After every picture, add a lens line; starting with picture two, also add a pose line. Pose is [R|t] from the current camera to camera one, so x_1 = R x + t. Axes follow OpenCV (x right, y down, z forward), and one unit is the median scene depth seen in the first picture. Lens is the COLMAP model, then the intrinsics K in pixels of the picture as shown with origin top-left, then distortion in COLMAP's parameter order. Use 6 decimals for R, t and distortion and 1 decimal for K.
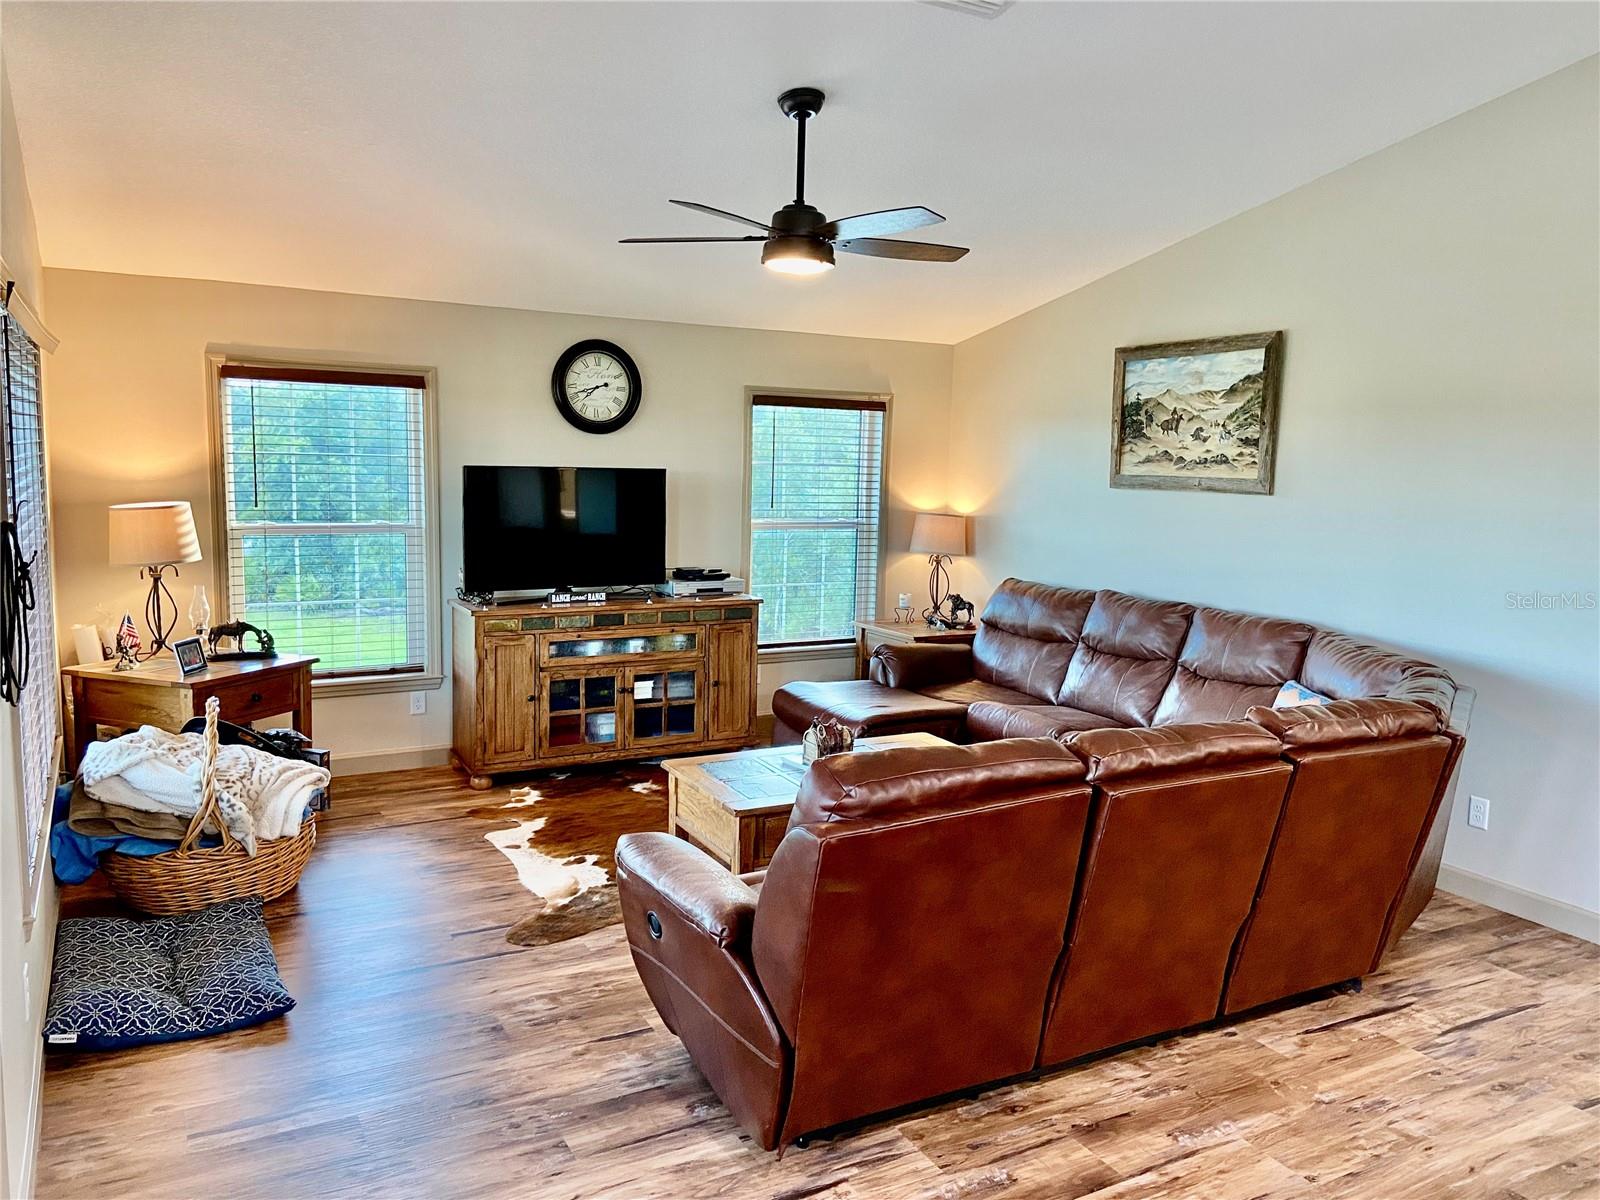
lens RADIAL K [[1208.6, 0, 807.0], [0, 1208.6, 594.6], [0, 0, 1]] dist [0.057888, -0.004254]
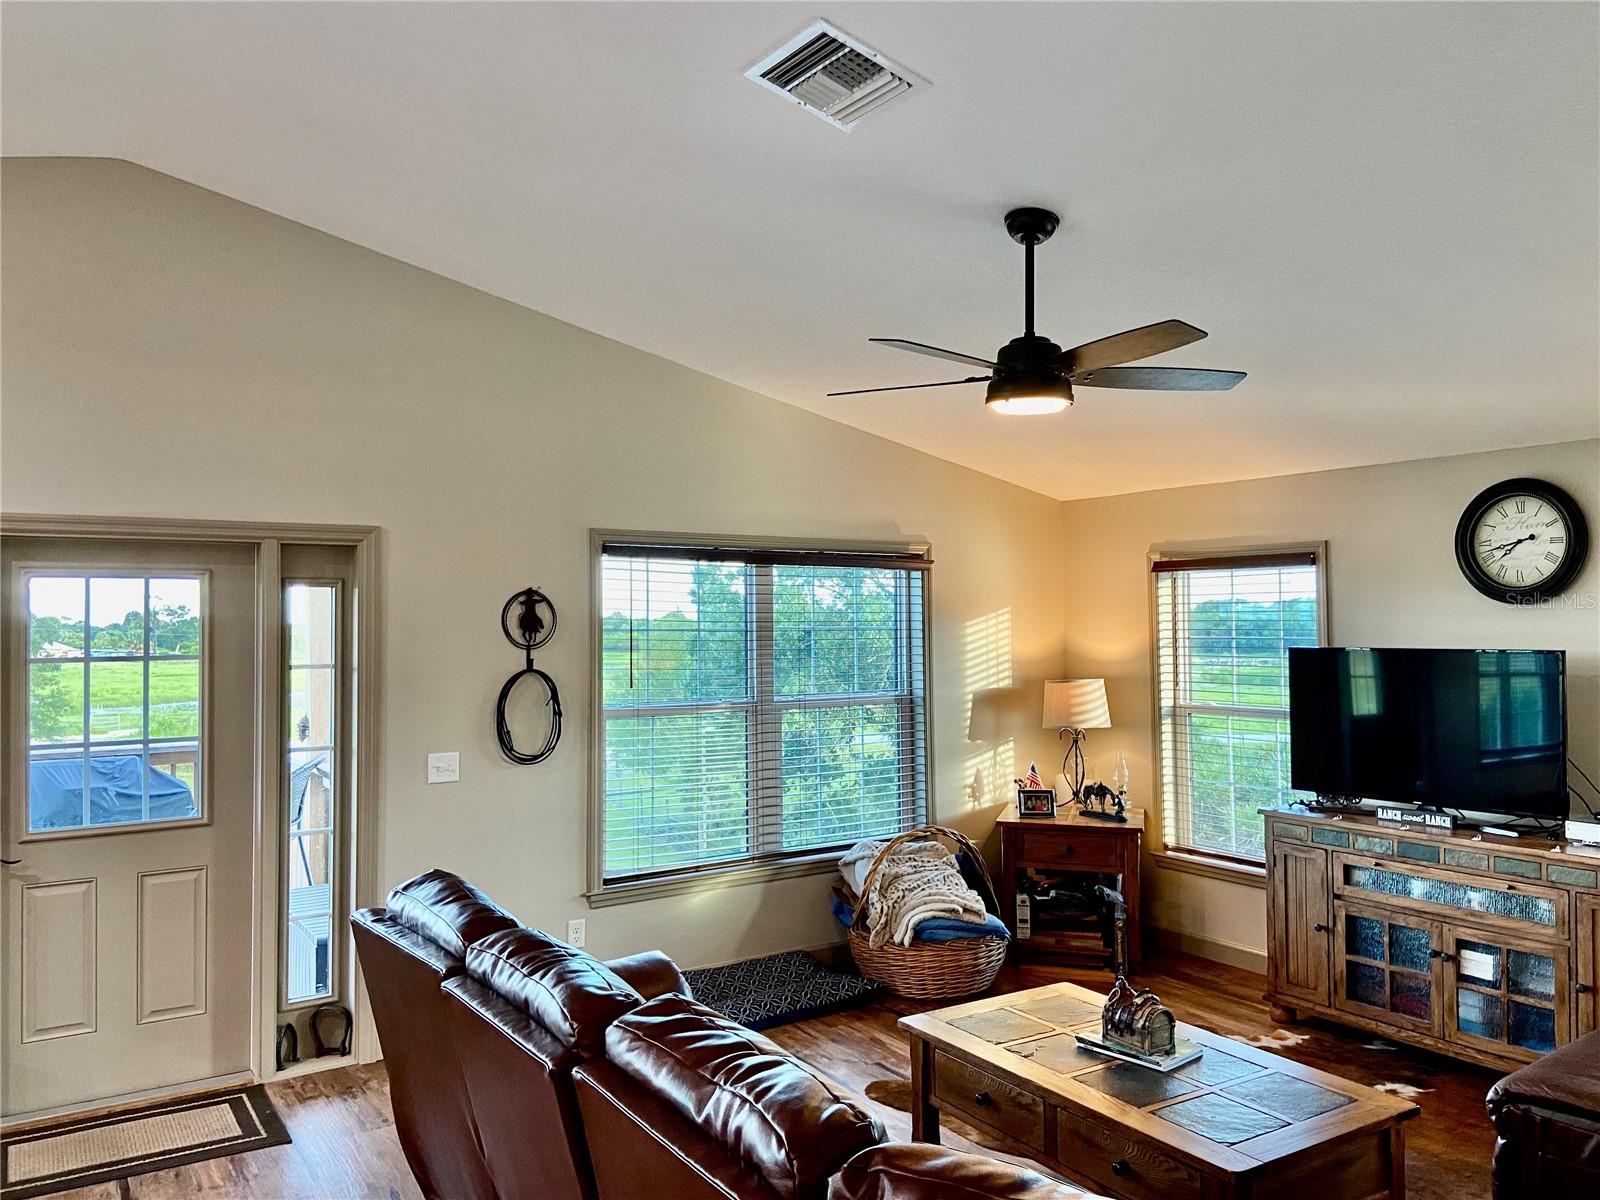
lens RADIAL K [[1208.6, 0, 804.2], [0, 1208.6, 612.4], [0, 0, 1]] dist [0.057888, -0.004254]
pose [[0.075061, -0.038967, -0.996417, 0.575037], [-0.117271, 0.991957, -0.047627, -0.045321], [0.990259, 0.120425, 0.069887, 0.564100]]
